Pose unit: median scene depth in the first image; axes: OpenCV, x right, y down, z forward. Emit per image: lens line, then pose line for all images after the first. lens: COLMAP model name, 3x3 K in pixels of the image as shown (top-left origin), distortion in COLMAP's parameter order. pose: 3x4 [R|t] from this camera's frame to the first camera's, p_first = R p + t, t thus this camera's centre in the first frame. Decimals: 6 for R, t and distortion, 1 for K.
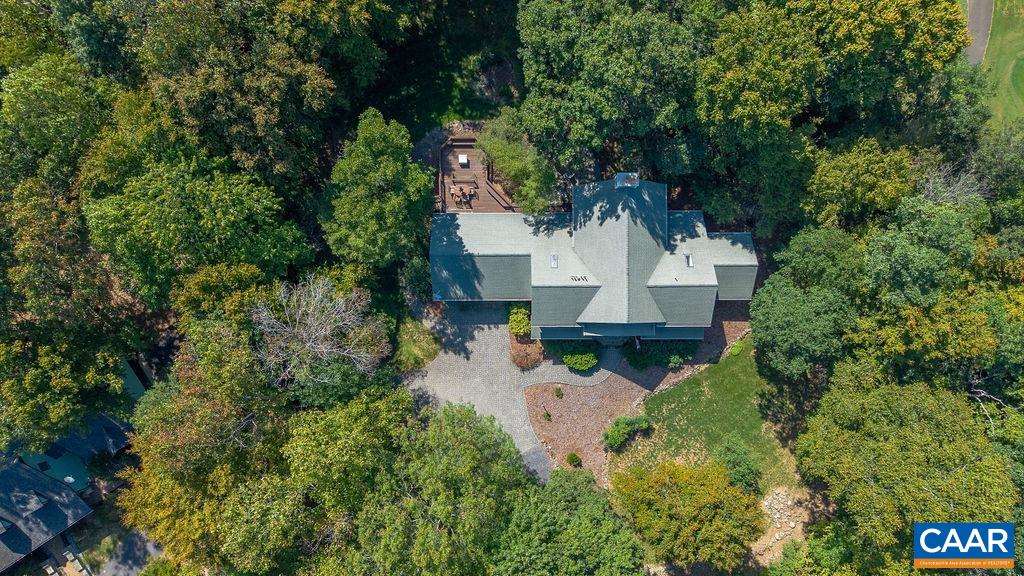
lens RADIAL K [[713.8, 0, 508.3], [0, 713.8, 288.6], [0, 0, 1]] dist [0.095026, -0.108856]
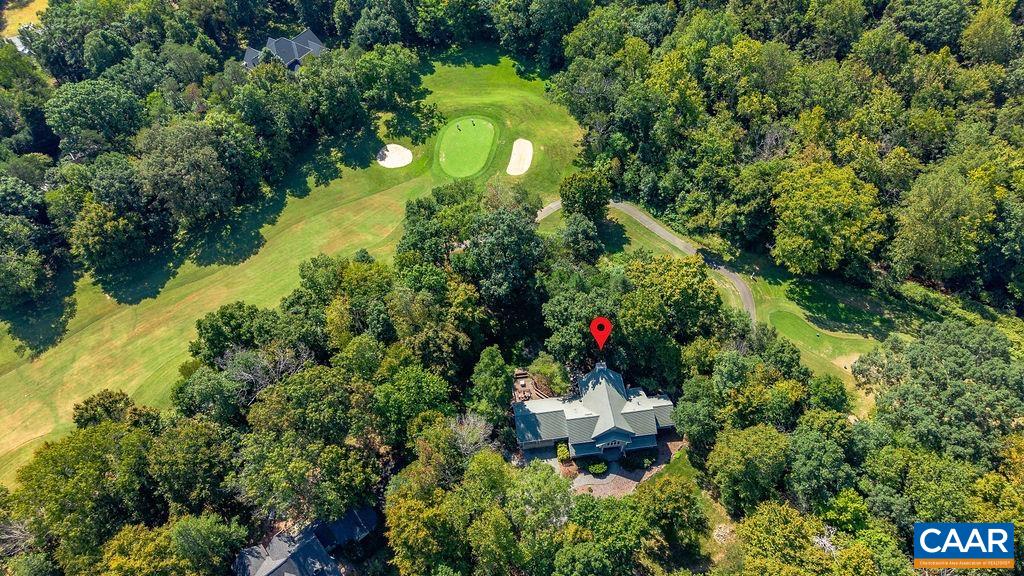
lens RADIAL K [[713.8, 0, 508.3], [0, 713.8, 288.6], [0, 0, 1]] dist [0.095026, -0.108856]
pose [[0.992200, -0.108515, 0.061346, -0.218307], [0.123821, 0.801139, -0.585529, 0.875446], [0.014391, 0.588558, 0.808327, -0.896304]]
